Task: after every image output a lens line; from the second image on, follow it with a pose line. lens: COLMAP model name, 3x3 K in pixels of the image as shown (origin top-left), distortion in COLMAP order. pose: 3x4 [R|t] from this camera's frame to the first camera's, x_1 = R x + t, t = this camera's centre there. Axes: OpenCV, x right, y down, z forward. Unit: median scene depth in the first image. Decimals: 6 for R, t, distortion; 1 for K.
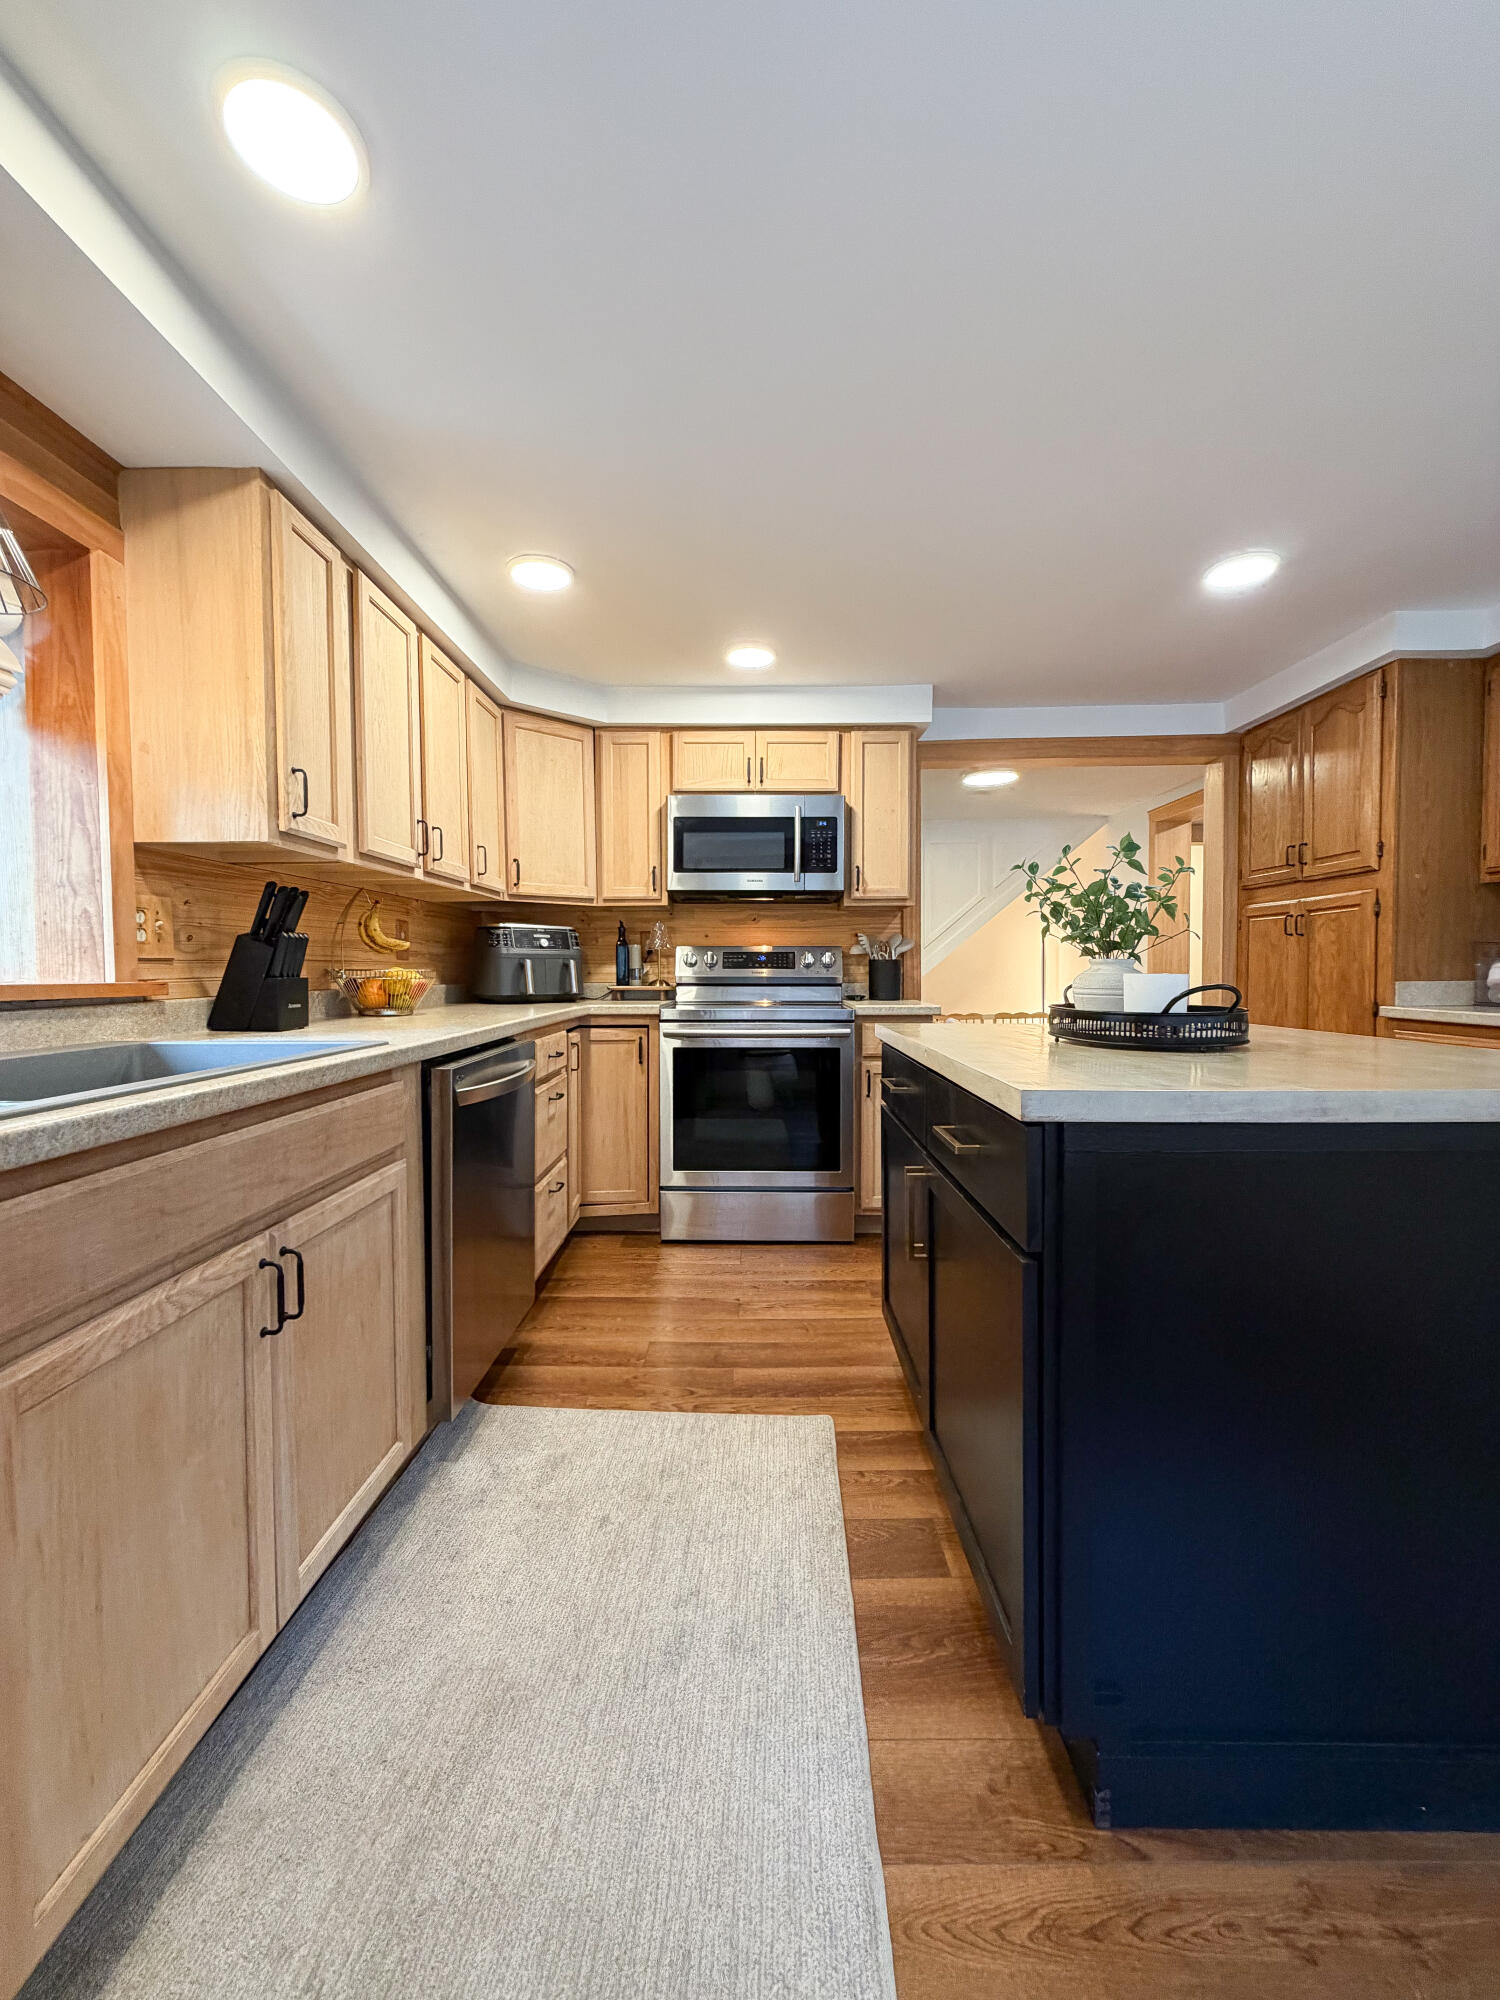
lens RADIAL K [[797.8, 0, 754.3], [0, 797.8, 995.2], [0, 0, 1]] dist [0.003504, -0.000520]
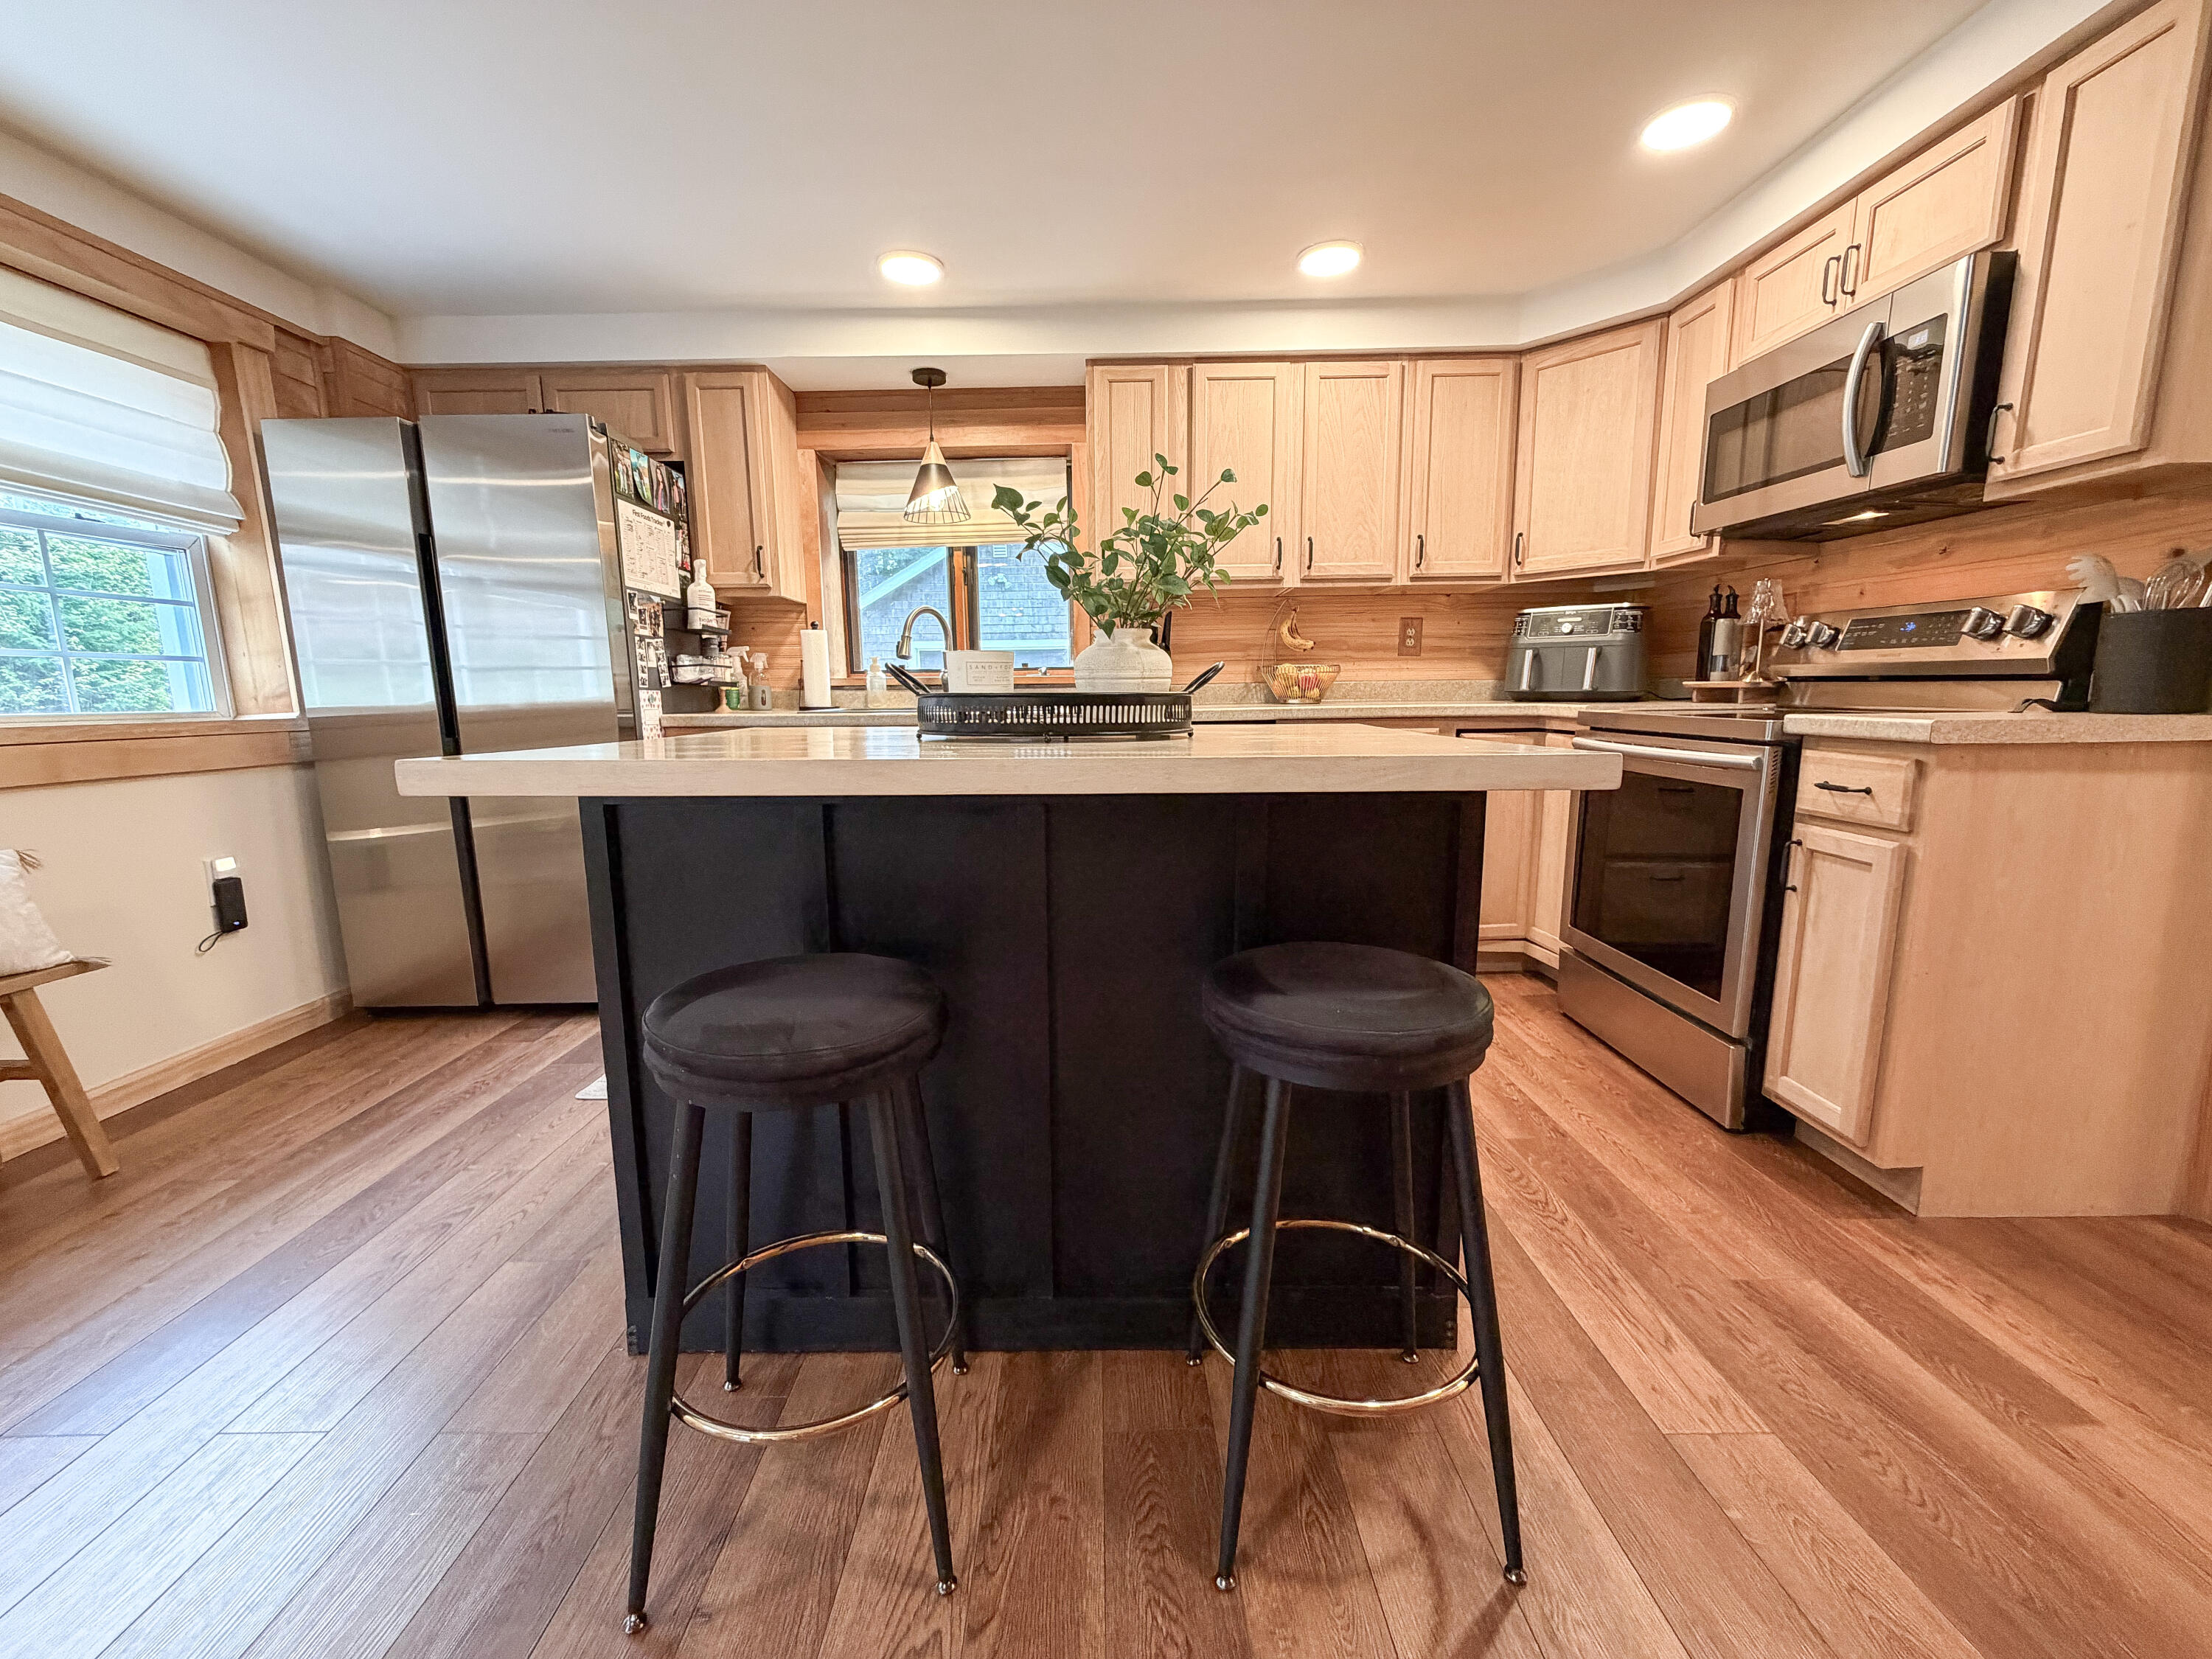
lens RADIAL K [[882.4, 0, 1099.6], [0, 882.4, 835.0], [0, 0, 1]] dist [-0.002318, -0.000140]
pose [[0.010684, 0.166749, -0.985942, 0.774528], [-0.019802, 0.985840, 0.166517, 0.003997], [0.999747, 0.017744, 0.013834, 0.586747]]
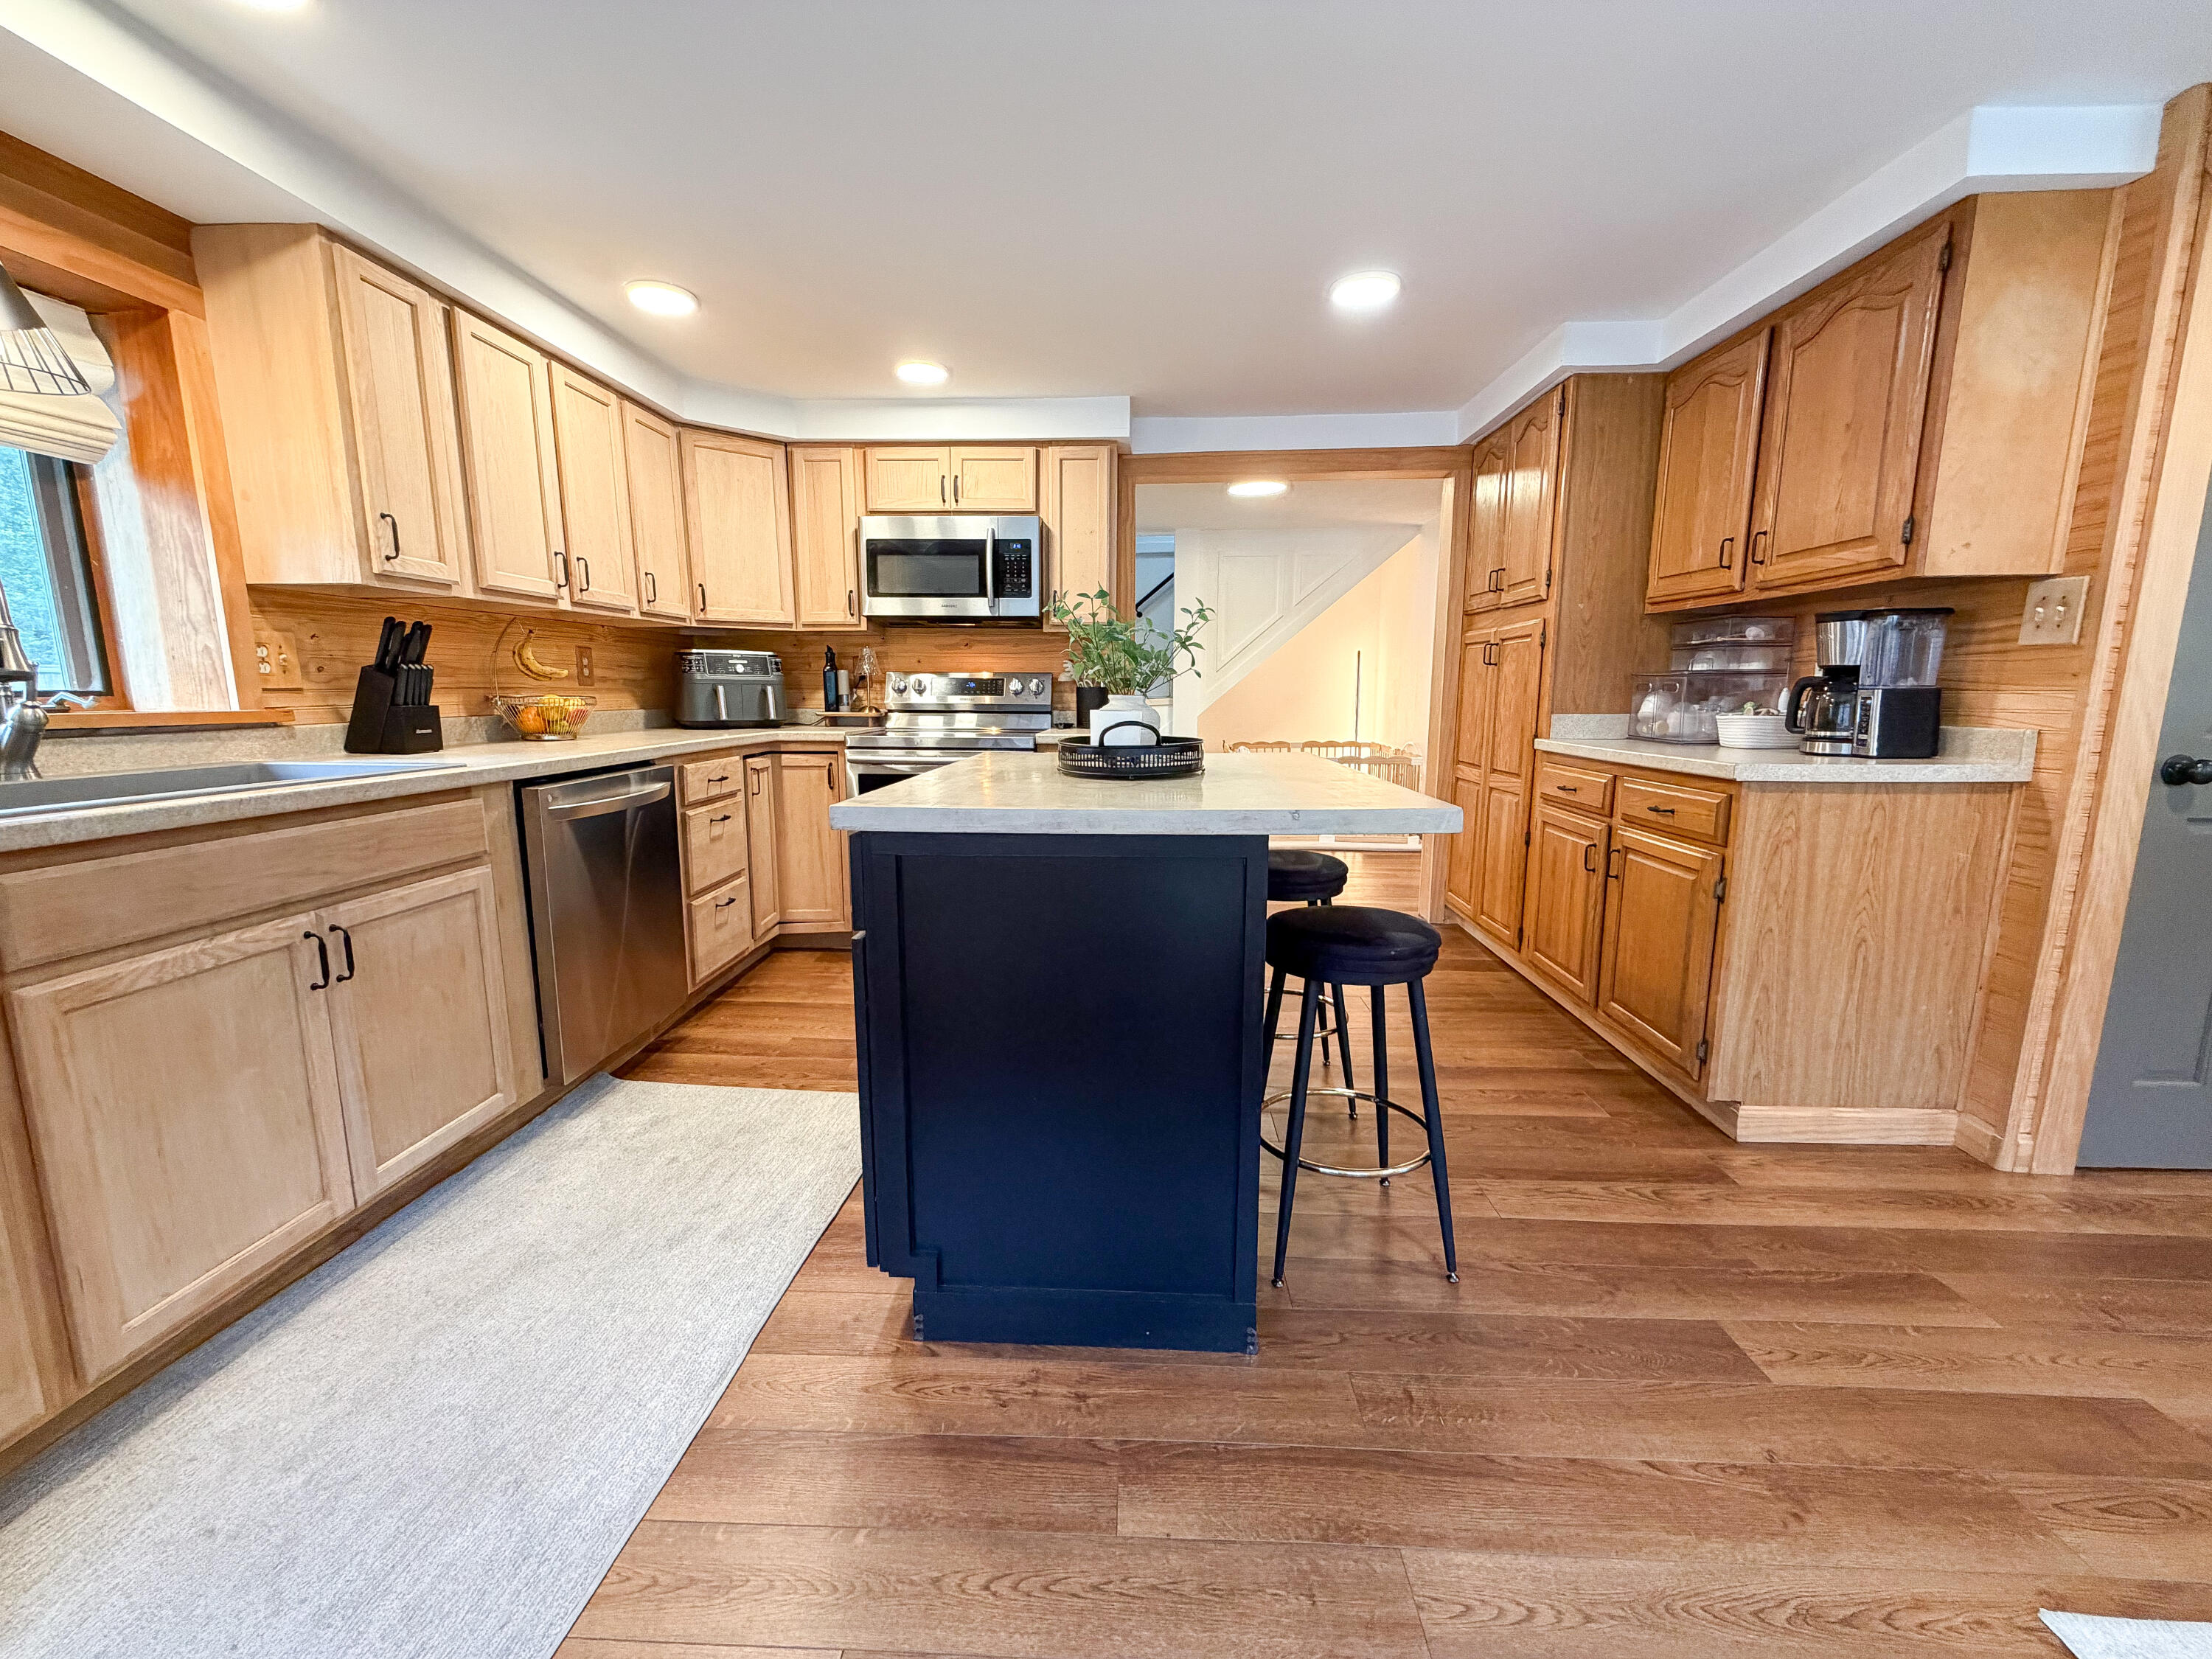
lens RADIAL K [[882.3, 0, 1103.8], [0, 882.3, 831.1], [0, 0, 1]] dist [0.003504, -0.000520]
pose [[0.999239, 0.012098, -0.037084, 0.277954], [-0.007284, 0.991840, 0.127284, -0.008244], [0.038322, -0.126917, 0.991173, -0.133059]]
